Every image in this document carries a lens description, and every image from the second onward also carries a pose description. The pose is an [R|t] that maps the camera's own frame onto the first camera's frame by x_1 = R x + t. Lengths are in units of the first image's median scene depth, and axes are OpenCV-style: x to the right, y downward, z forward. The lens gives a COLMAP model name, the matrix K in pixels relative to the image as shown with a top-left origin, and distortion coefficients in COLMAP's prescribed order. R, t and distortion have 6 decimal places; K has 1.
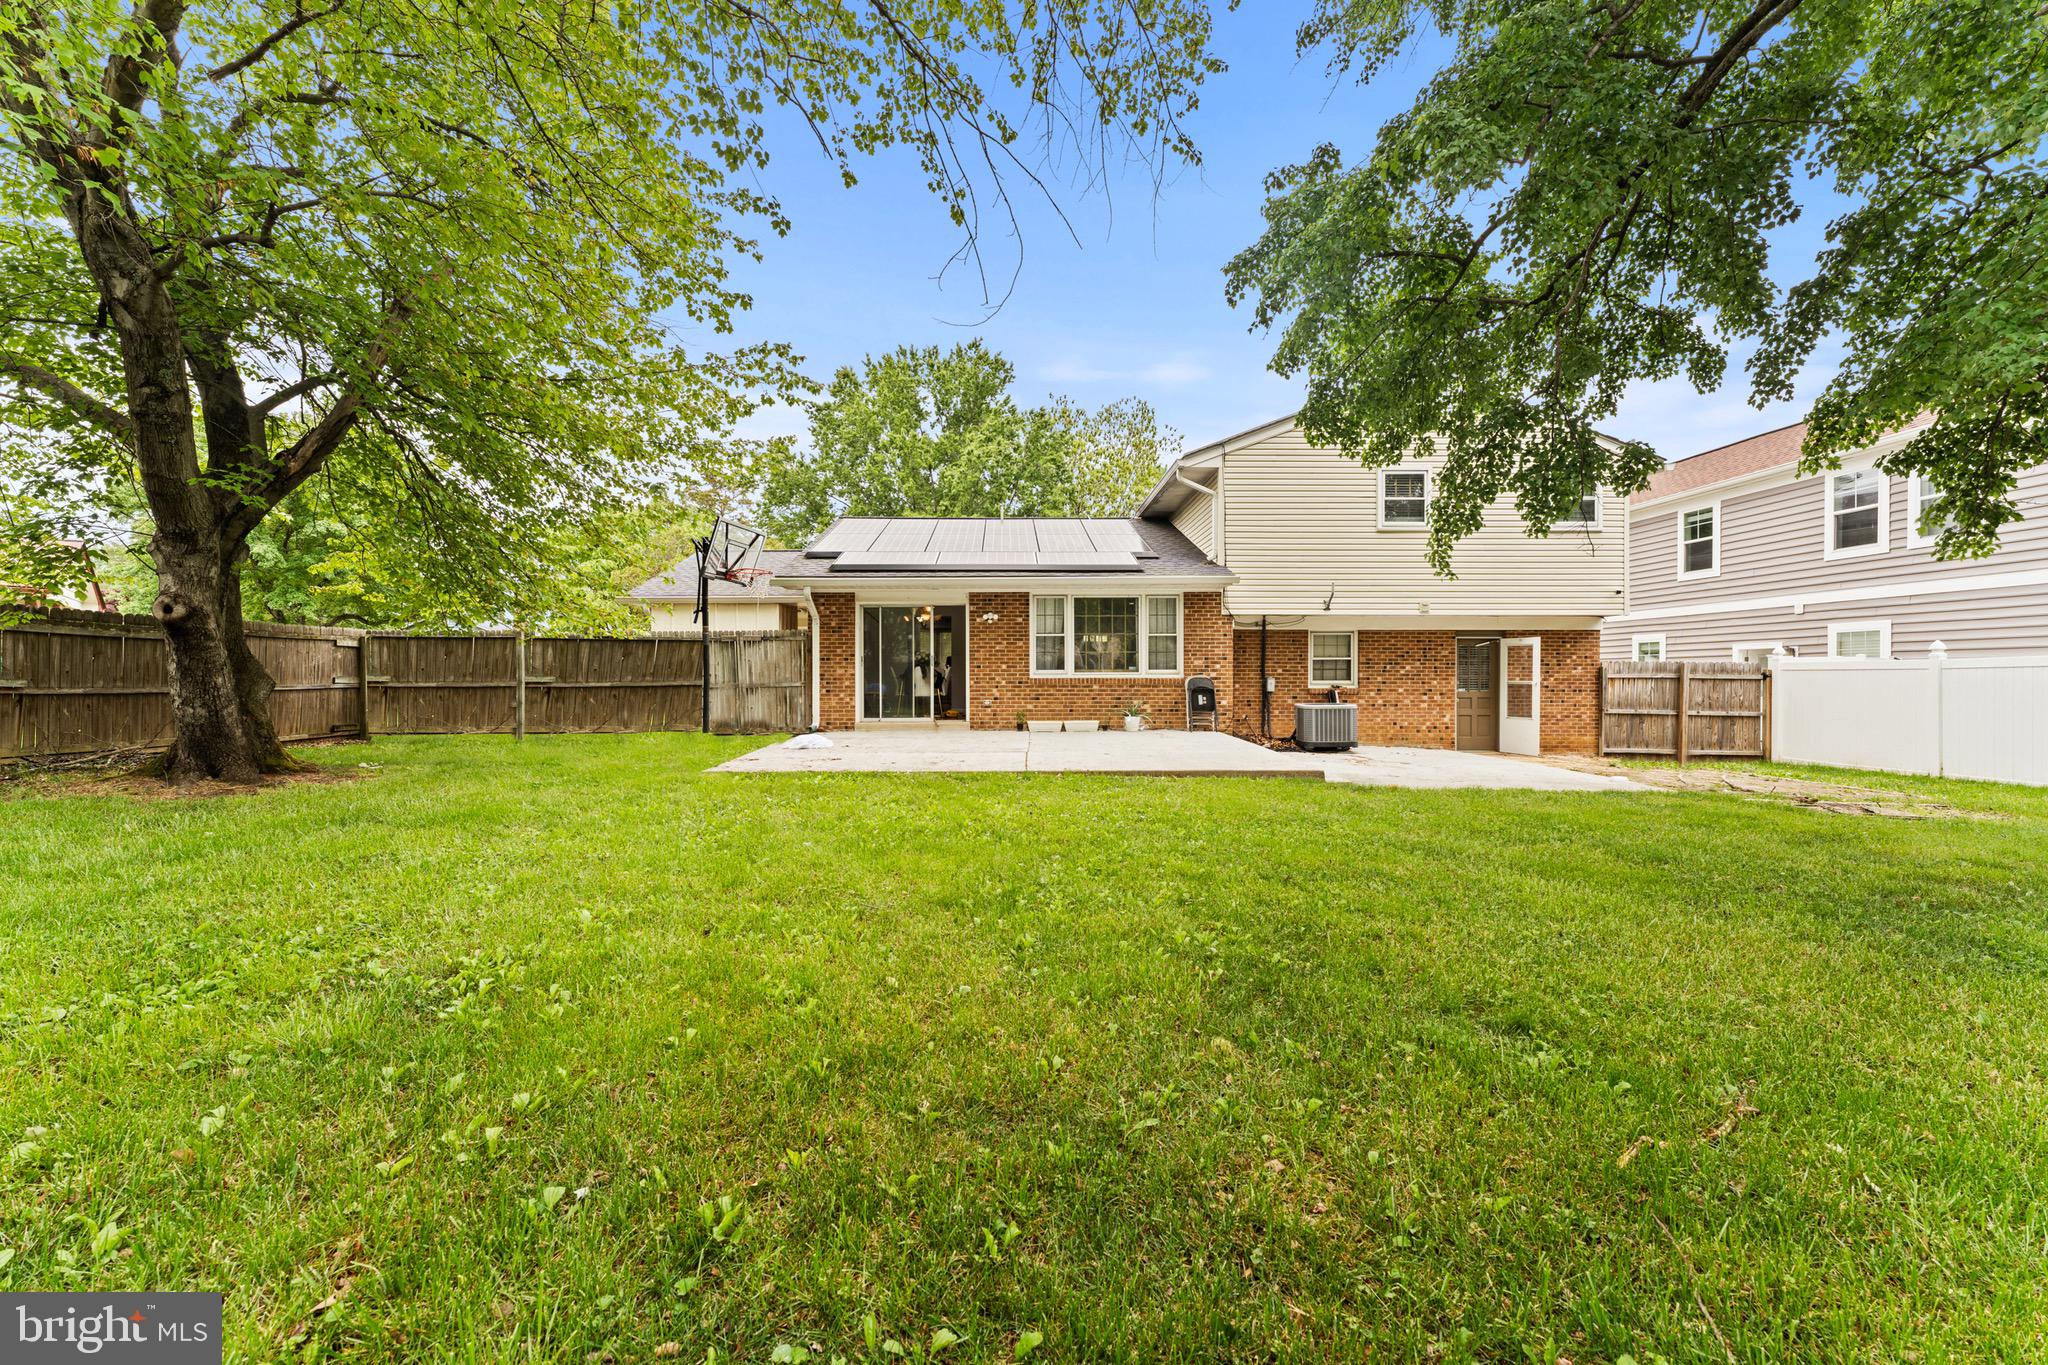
lens RADIAL K [[823.1, 0, 1034.1], [0, 823.1, 682.4], [0, 0, 1]] dist [0.001822, 0.000326]
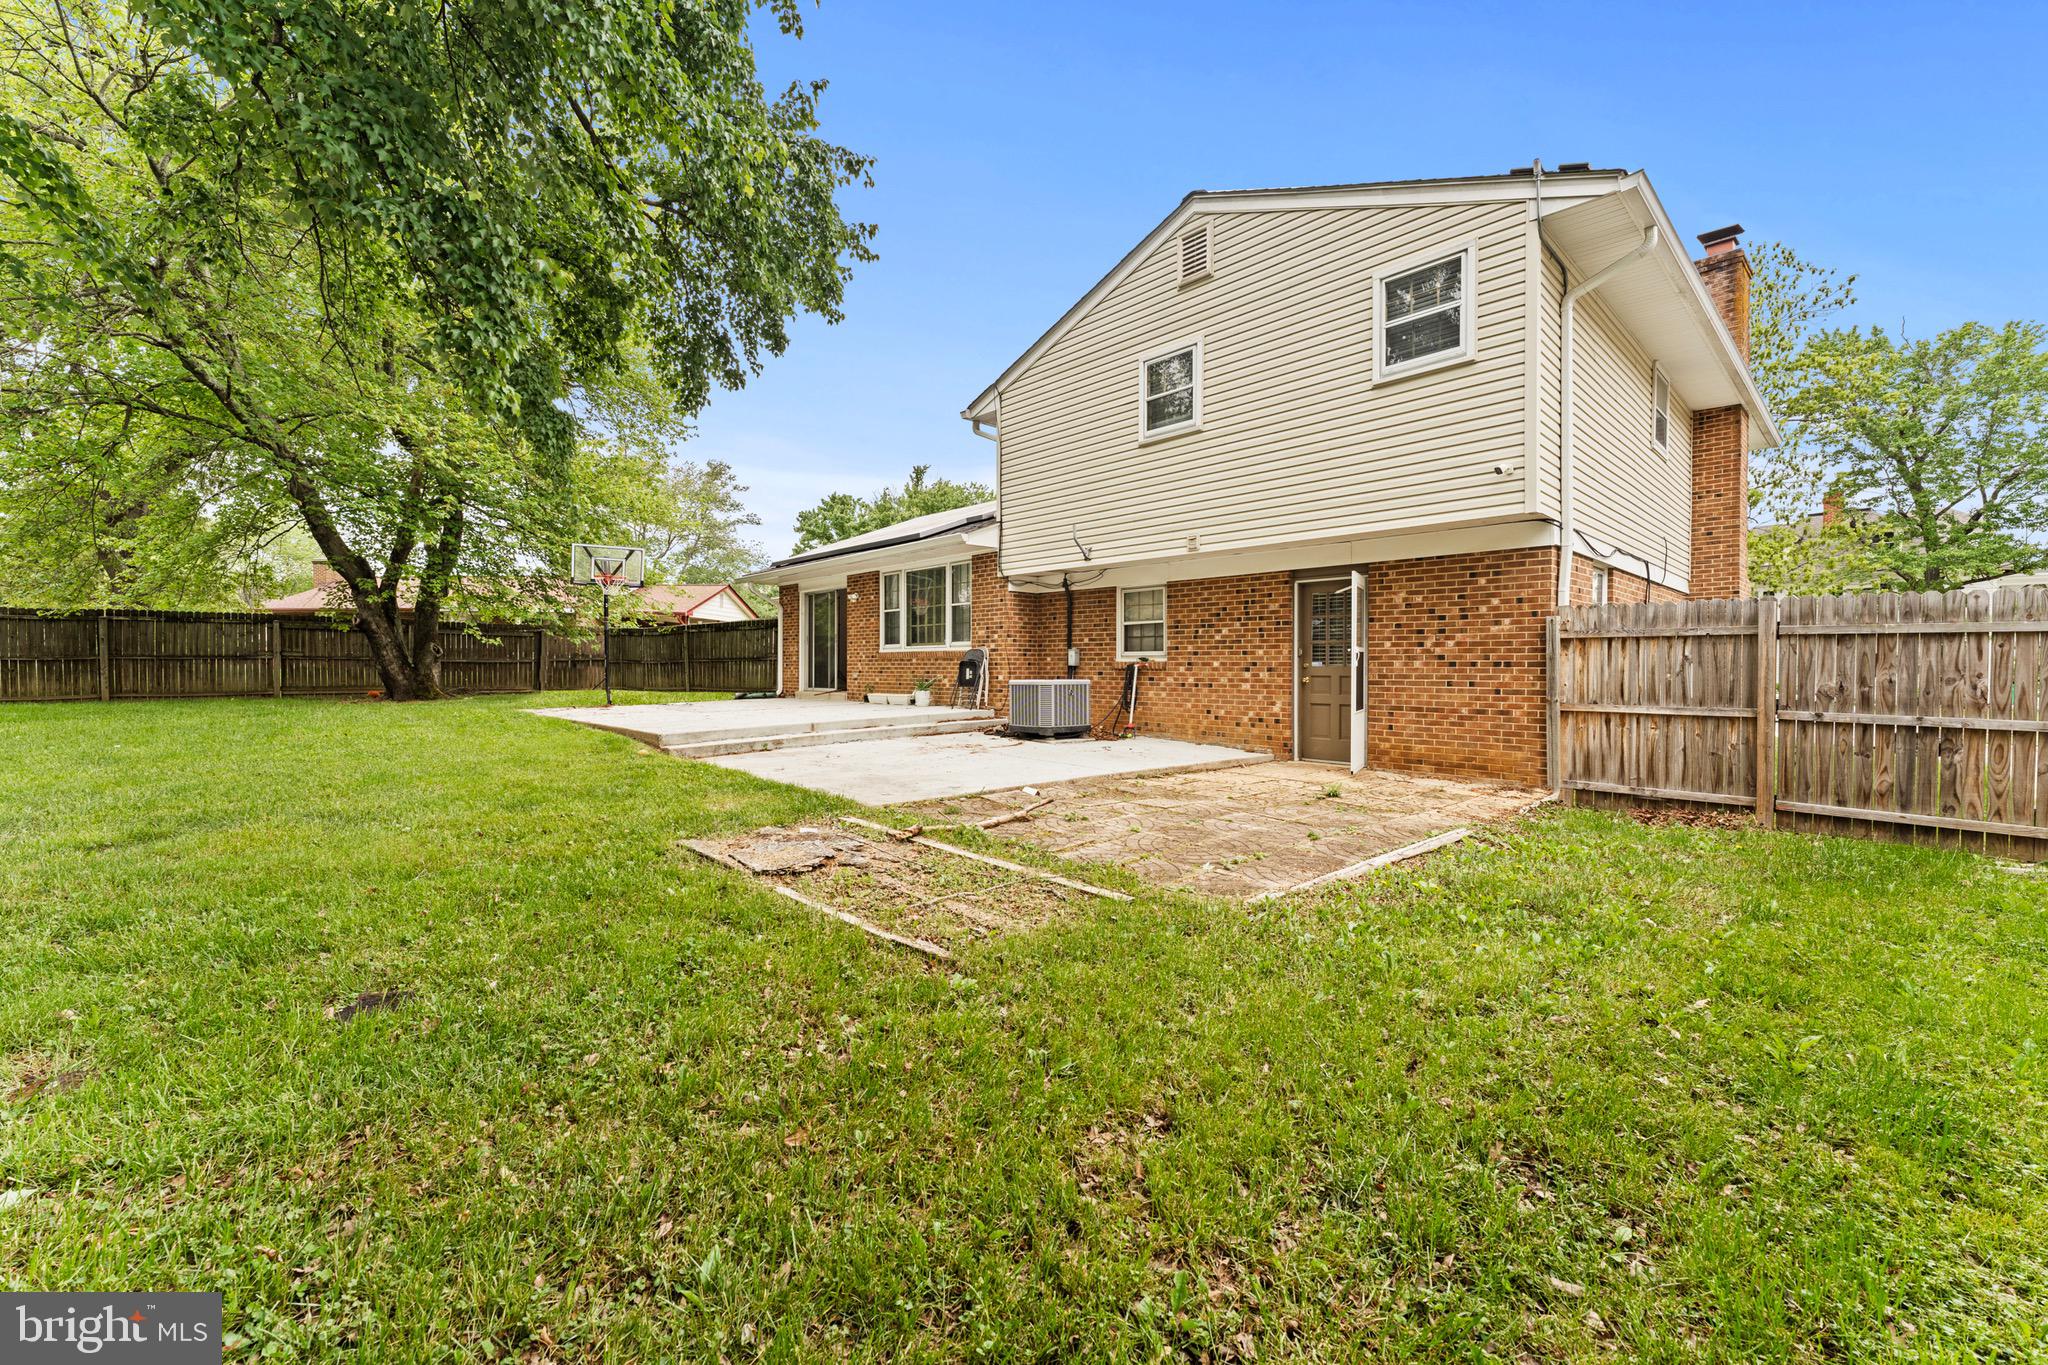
lens RADIAL K [[823.1, 0, 1034.1], [0, 823.1, 682.4], [0, 0, 1]] dist [0.001822, 0.000326]
pose [[0.679079, 0.013474, -0.733942, 0.879212], [-0.007802, 0.999908, 0.011137, 0.018931], [0.734024, -0.001837, 0.679121, 0.432862]]
